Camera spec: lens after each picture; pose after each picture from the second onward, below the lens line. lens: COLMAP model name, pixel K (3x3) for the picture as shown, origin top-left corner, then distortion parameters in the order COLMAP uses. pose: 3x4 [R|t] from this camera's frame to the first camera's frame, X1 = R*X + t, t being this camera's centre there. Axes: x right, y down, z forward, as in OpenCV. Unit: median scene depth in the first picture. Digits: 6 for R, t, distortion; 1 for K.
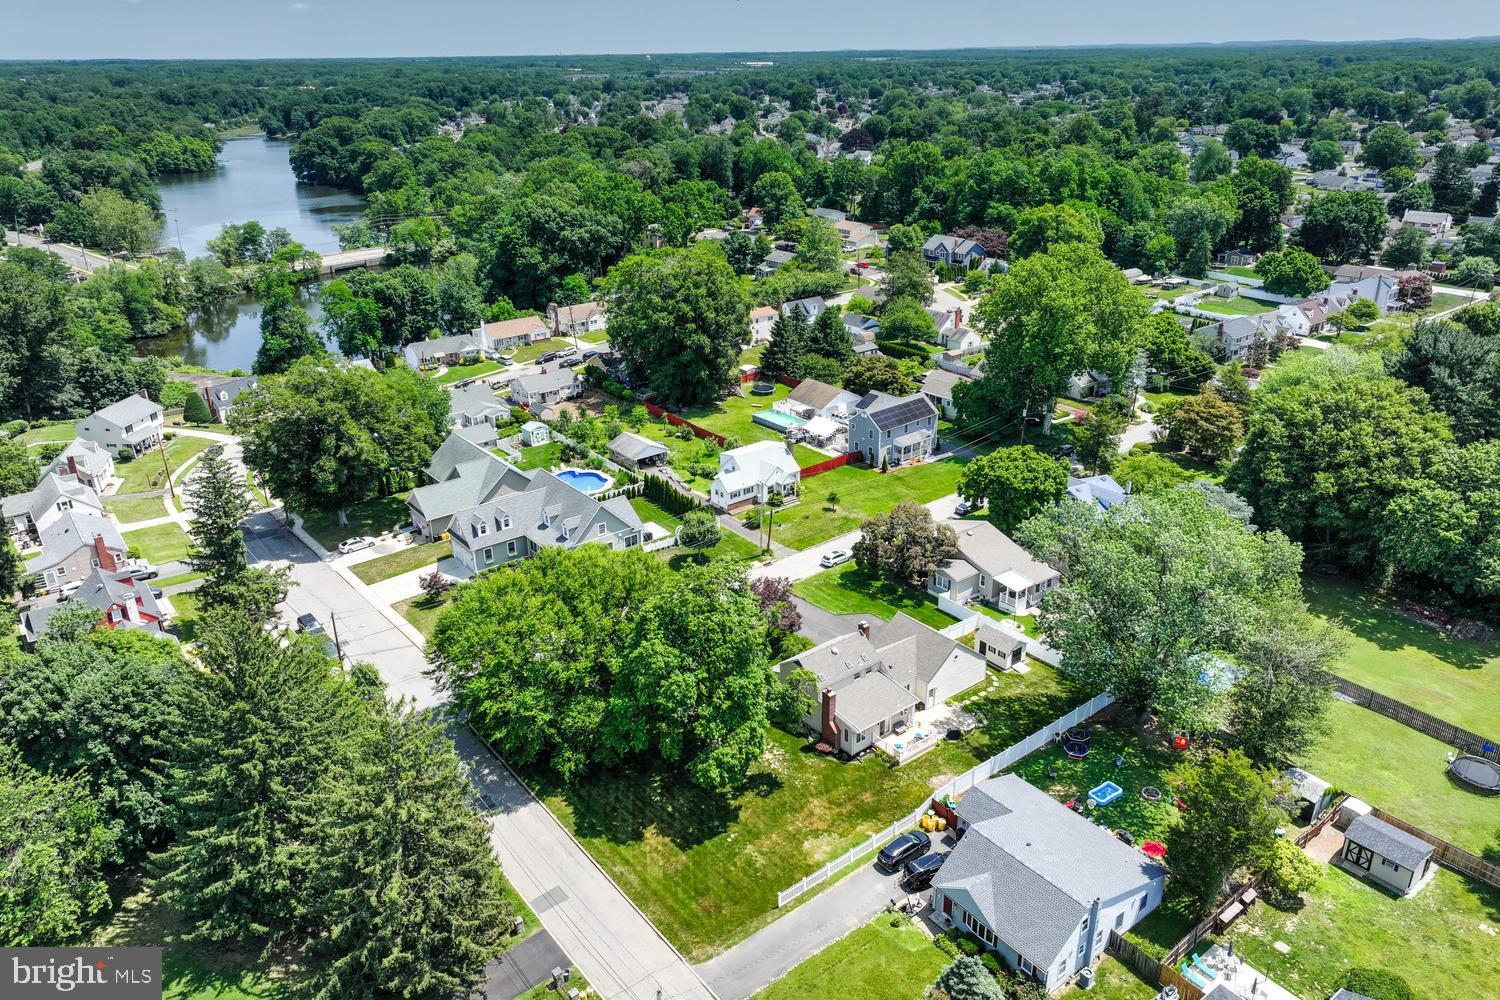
lens RADIAL K [[1046.9, 0, 756.7], [0, 1046.9, 499.8], [0, 0, 1]] dist [0.002573, 0.008480]
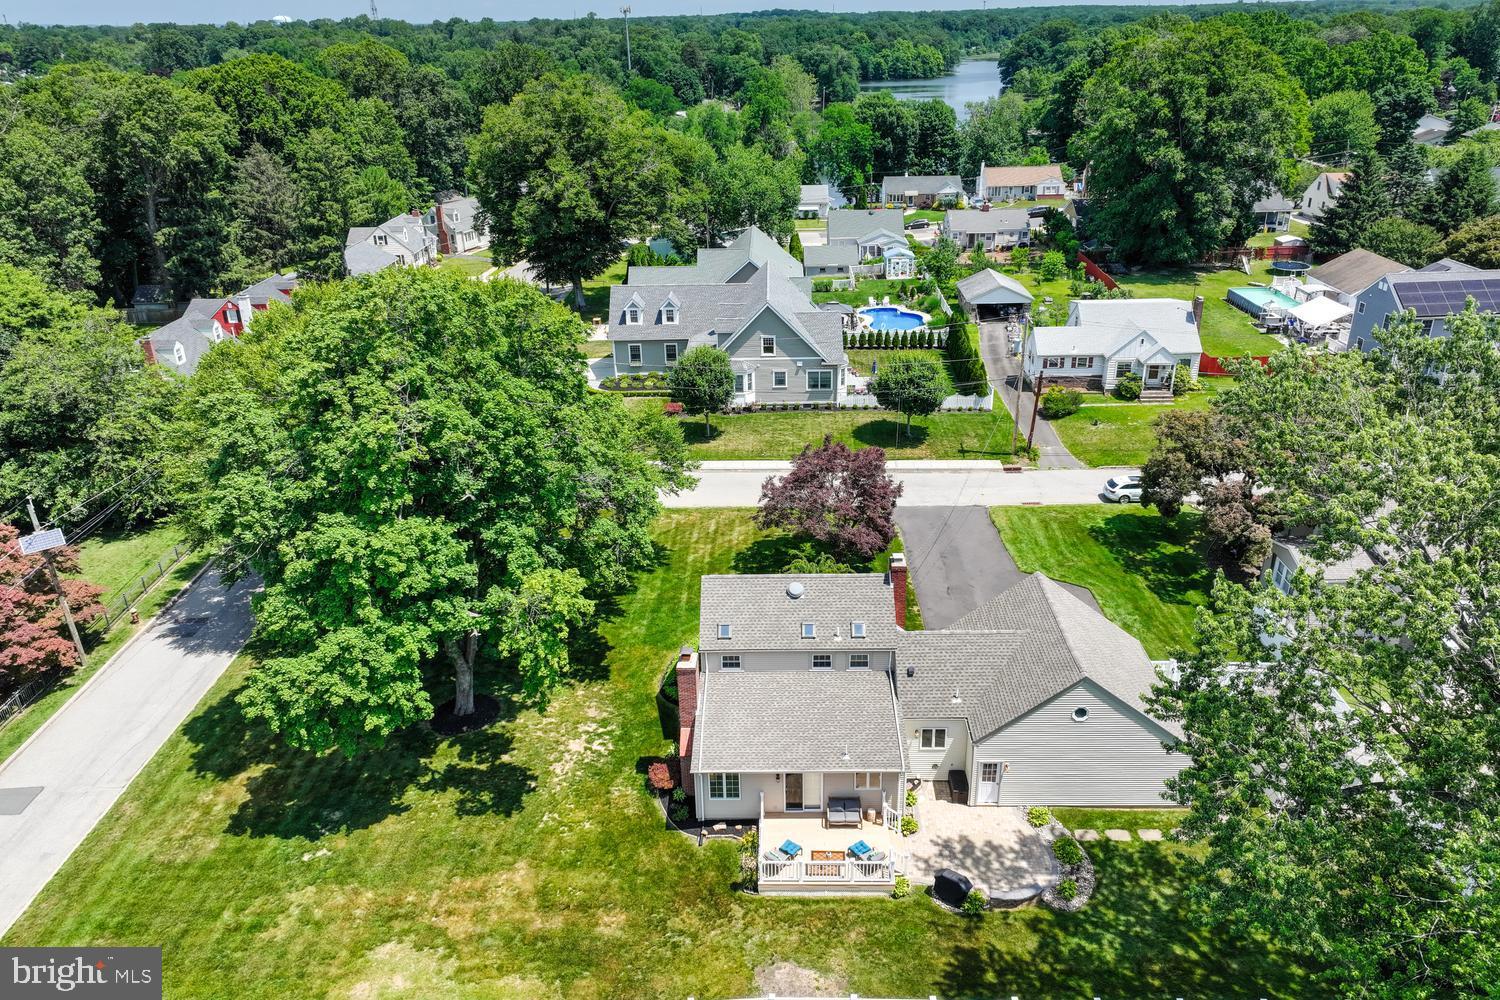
lens RADIAL K [[1046.9, 0, 756.7], [0, 1046.9, 499.8], [0, 0, 1]] dist [0.002573, 0.008480]
pose [[0.774513, 0.259349, -0.576947, 0.225348], [-0.237573, 0.964577, 0.114671, 0.044692], [0.586250, 0.048253, 0.808692, 0.463855]]
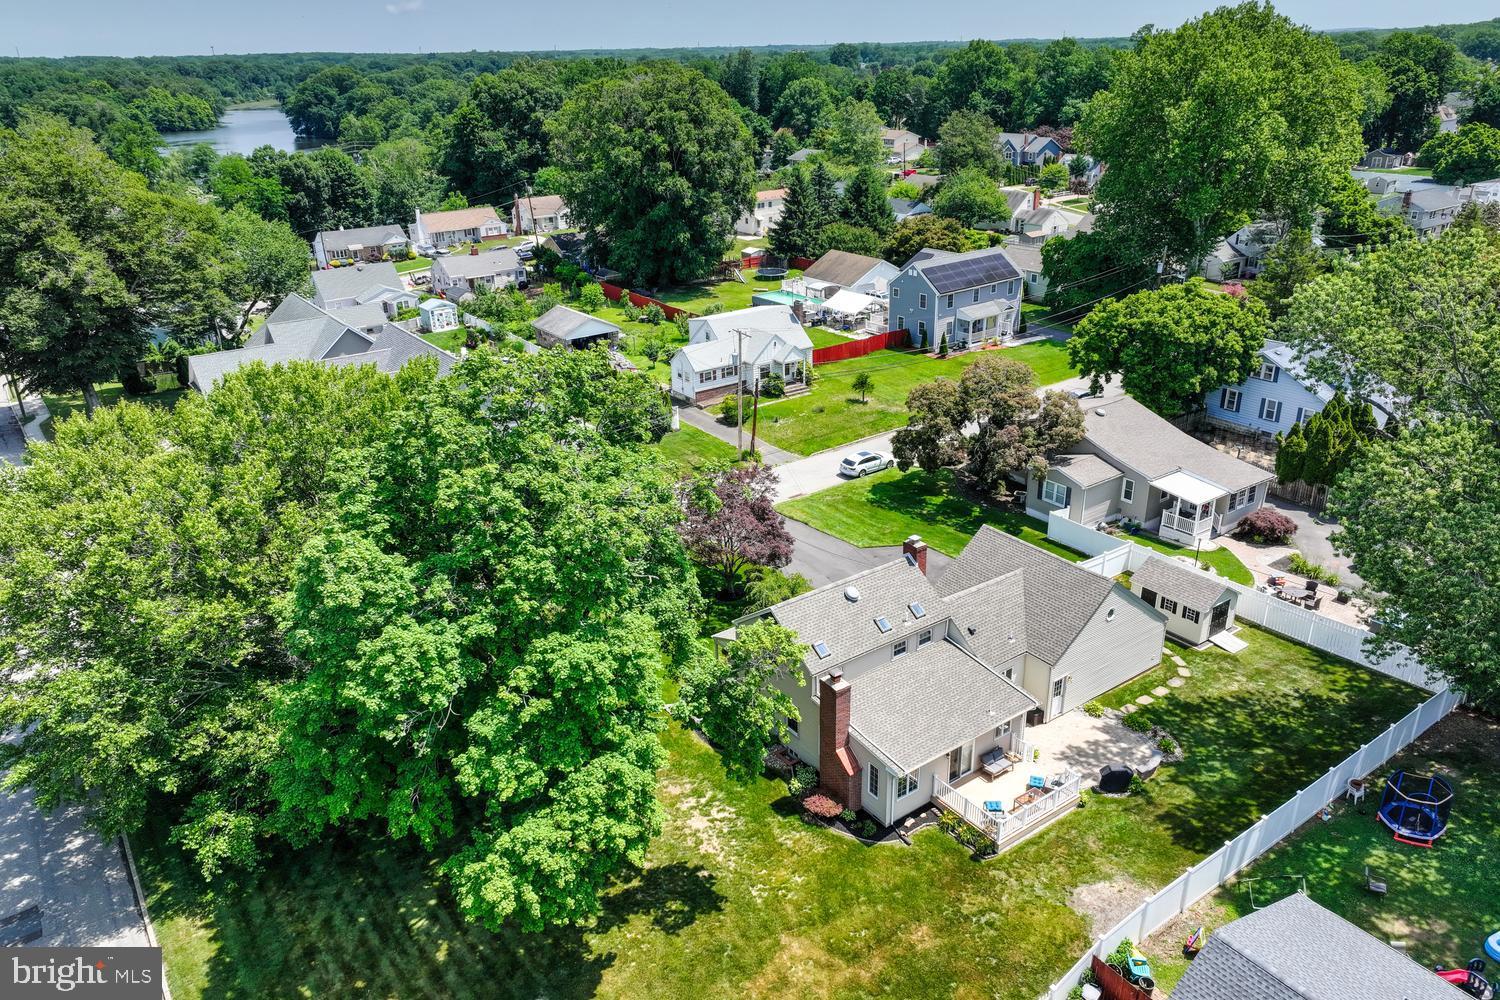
lens RADIAL K [[1047.8, 0, 756.5], [0, 1047.8, 525.3], [0, 0, 1]] dist [0.004039, 0.005372]
pose [[0.999215, 0.008138, -0.038767, 0.036712], [-0.007265, 0.999718, 0.022597, 0.076144], [0.038940, -0.022298, 0.998993, 0.393360]]
